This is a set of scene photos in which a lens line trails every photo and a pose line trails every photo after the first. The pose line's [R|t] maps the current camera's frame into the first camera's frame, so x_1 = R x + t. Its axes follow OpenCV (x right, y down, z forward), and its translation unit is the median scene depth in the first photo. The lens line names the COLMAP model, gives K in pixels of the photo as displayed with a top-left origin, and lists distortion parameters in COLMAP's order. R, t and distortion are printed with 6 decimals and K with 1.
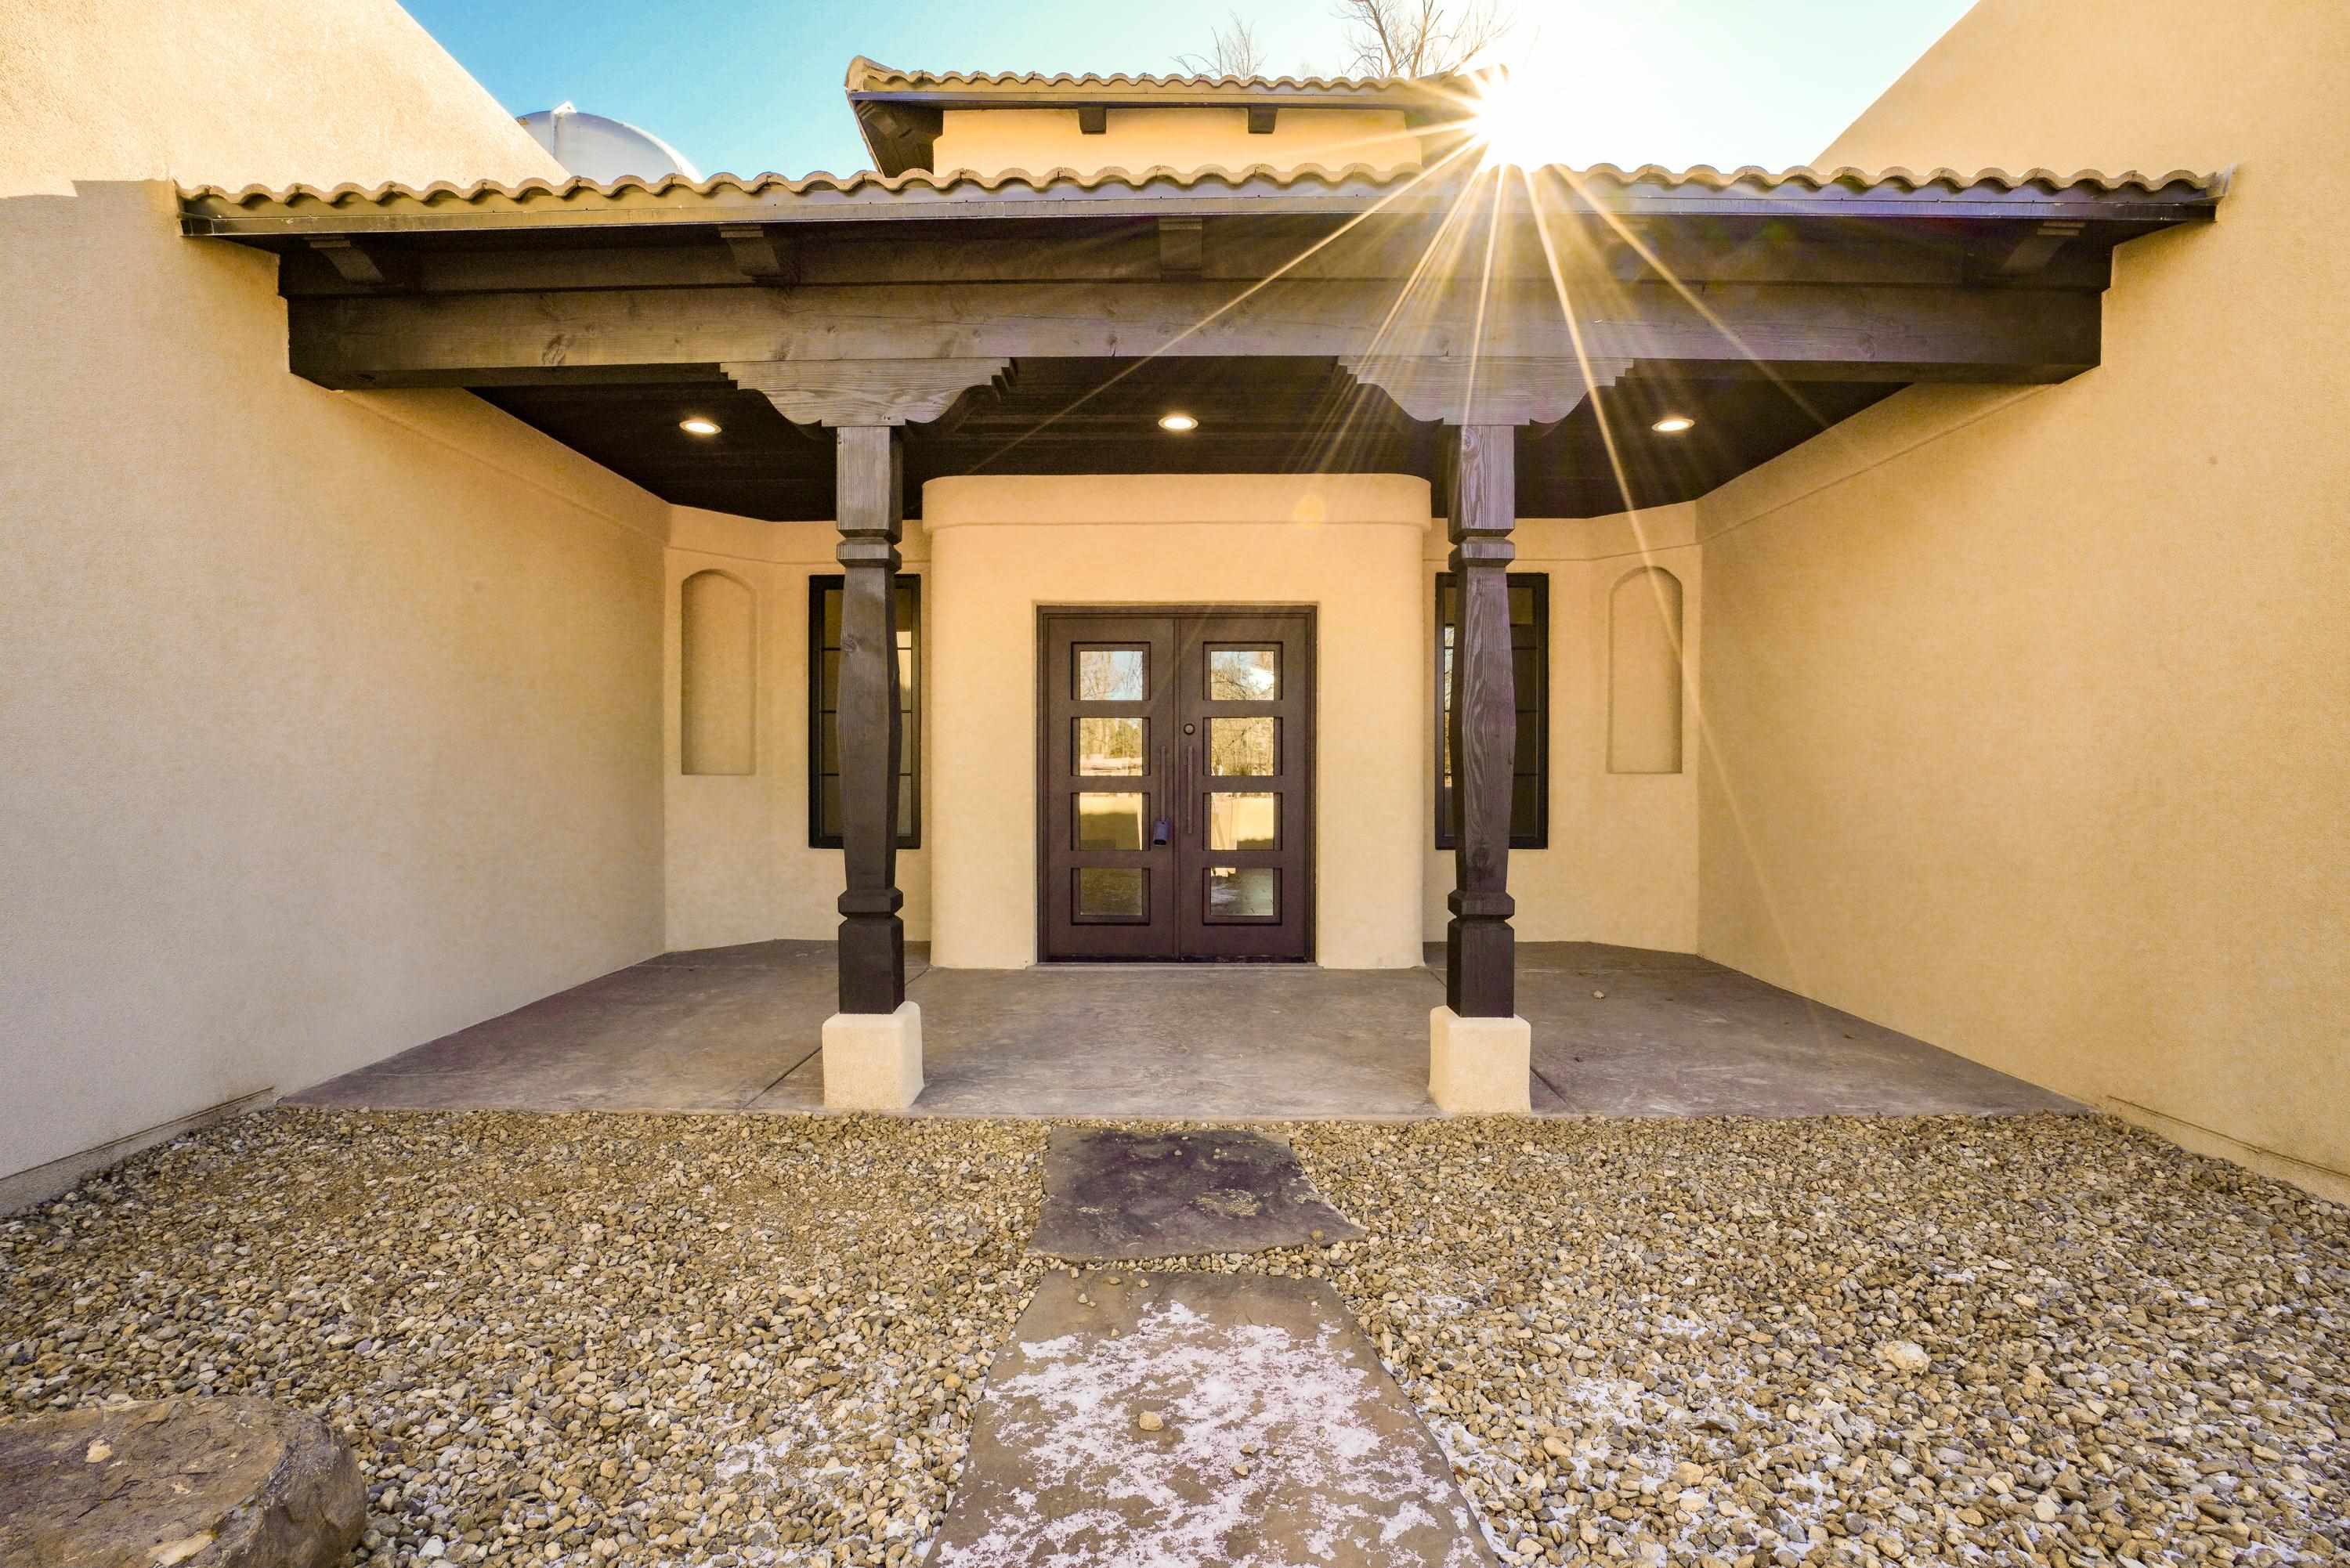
lens RADIAL K [[1086.2, 0, 1169.5], [0, 1086.2, 784.5], [0, 0, 1]] dist [-0.032340, 0.006275]
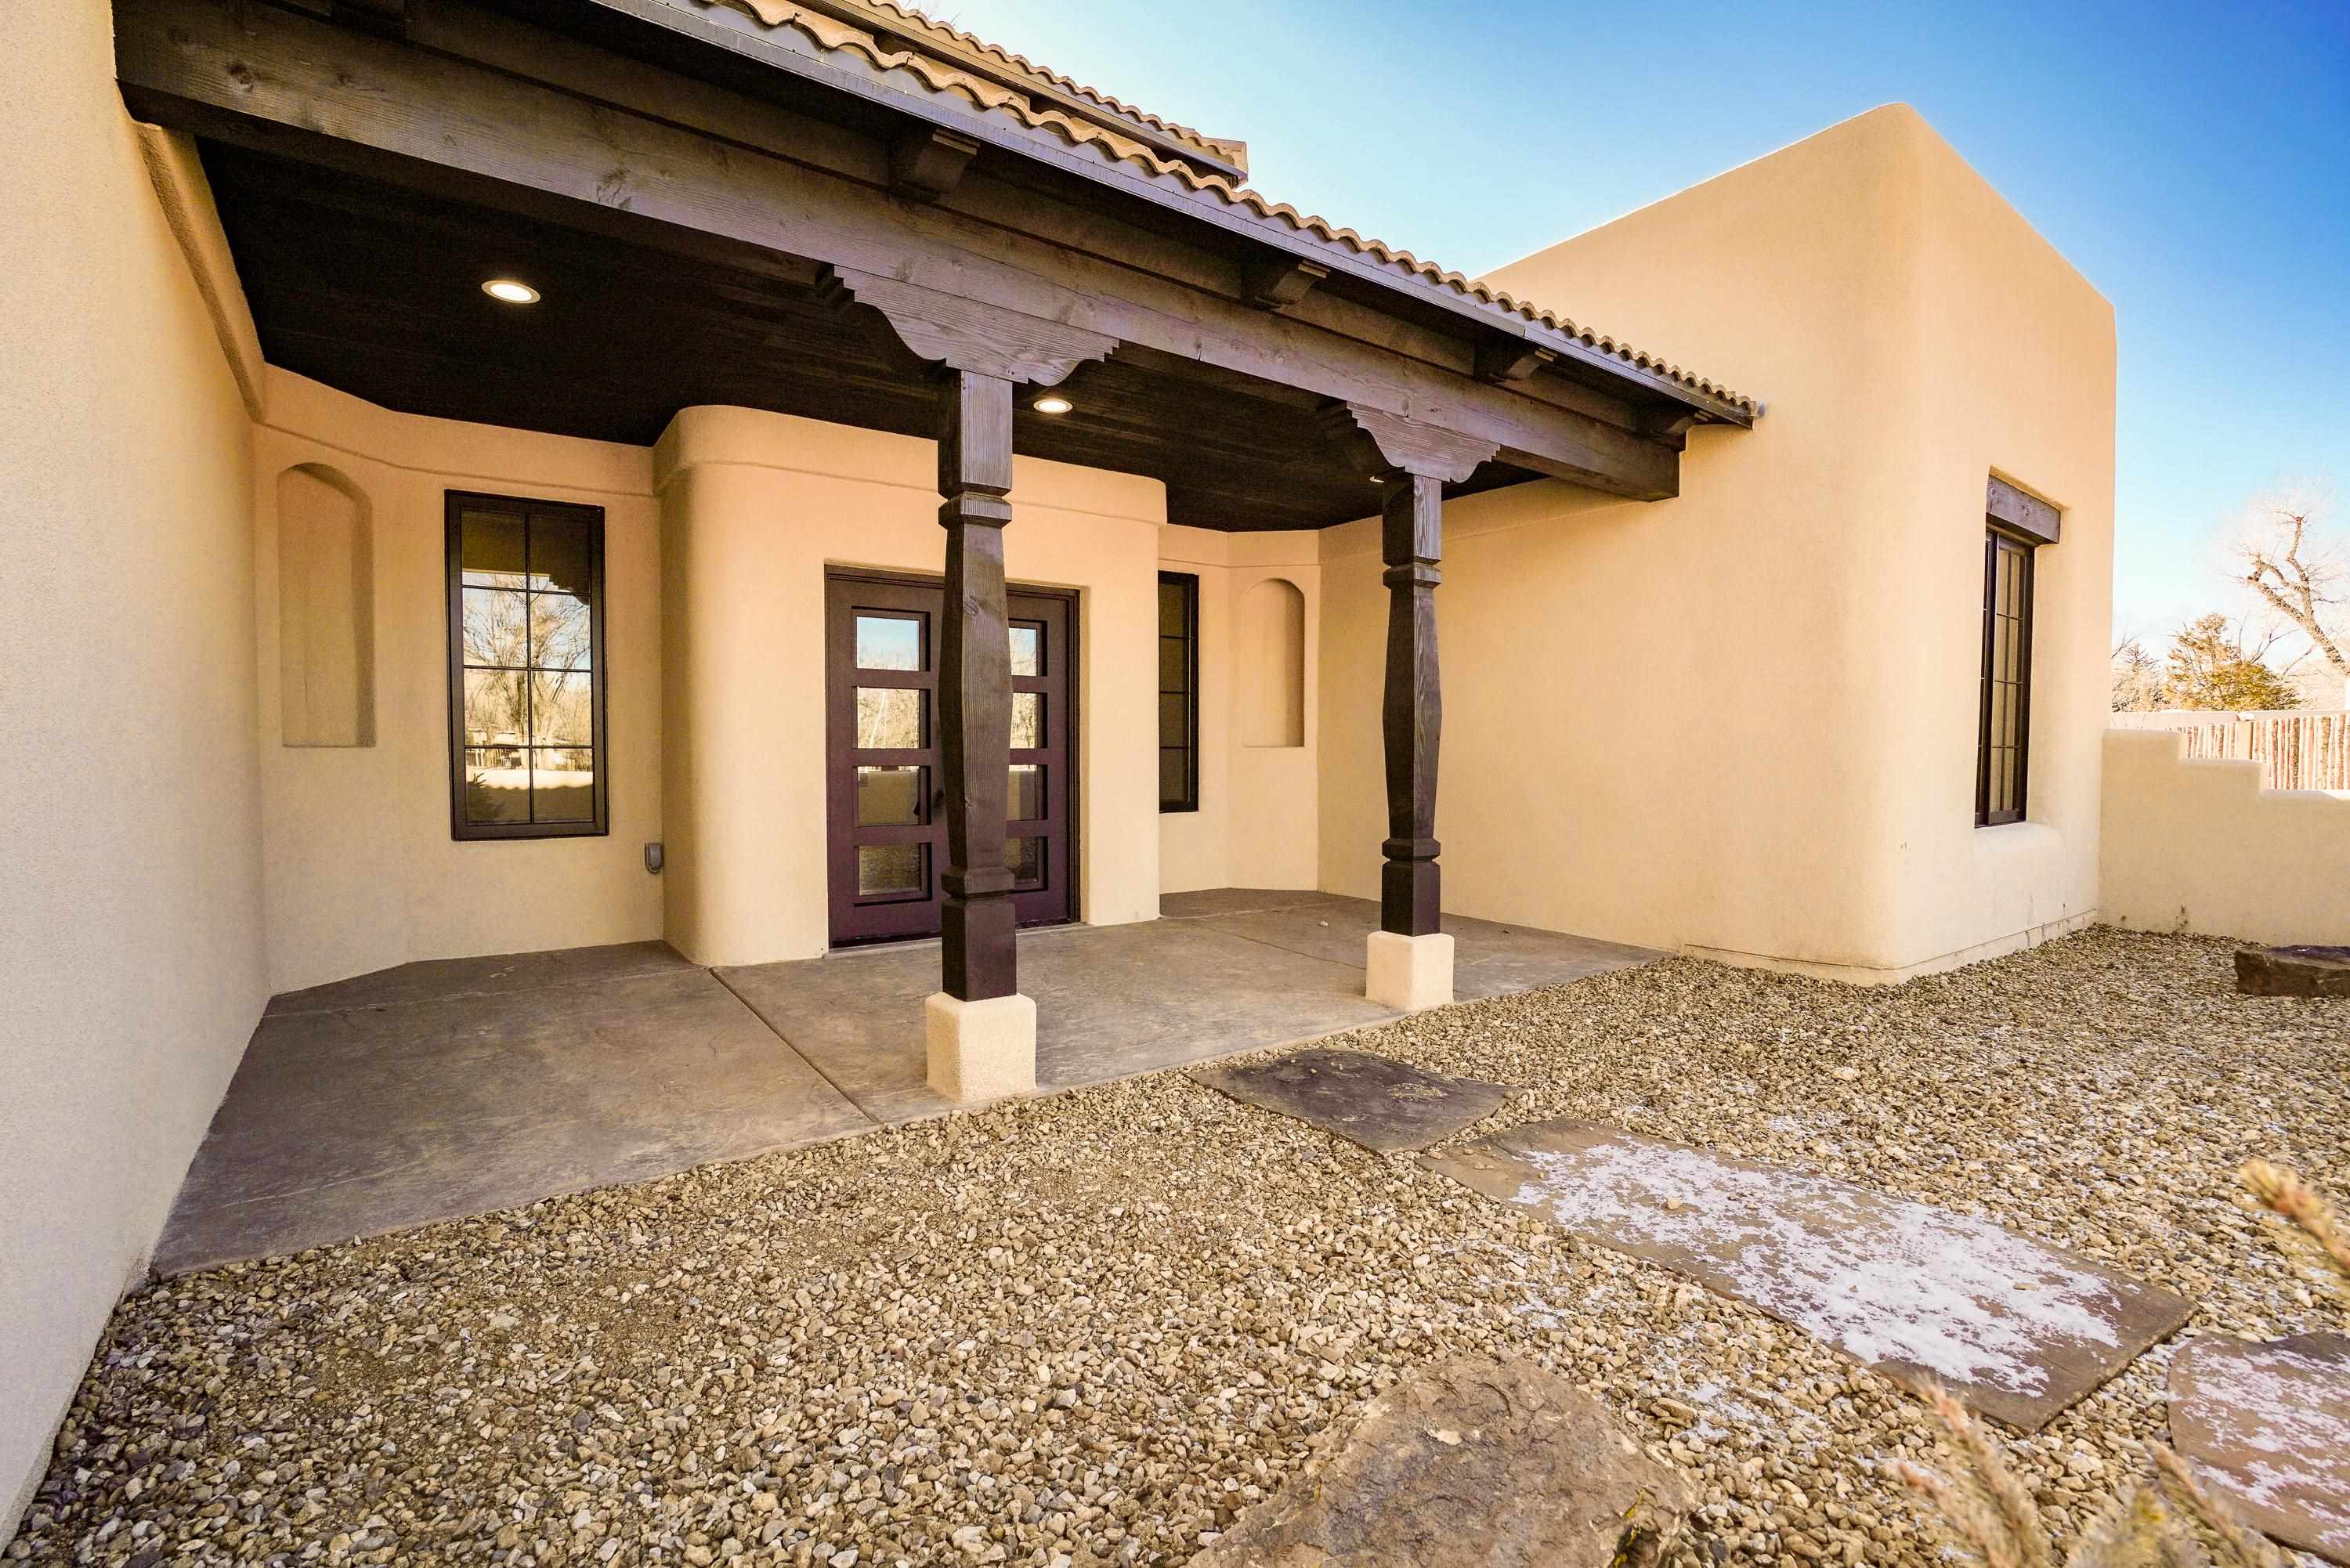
lens RADIAL K [[1086.2, 0, 1179.5], [0, 1086.2, 783.6], [0, 0, 1]] dist [-0.032340, 0.006275]
pose [[0.791255, -0.017287, 0.611243, -0.737368], [0.003082, 0.999700, 0.024284, 0.000458], [-0.611479, -0.017331, 0.791071, 0.150452]]
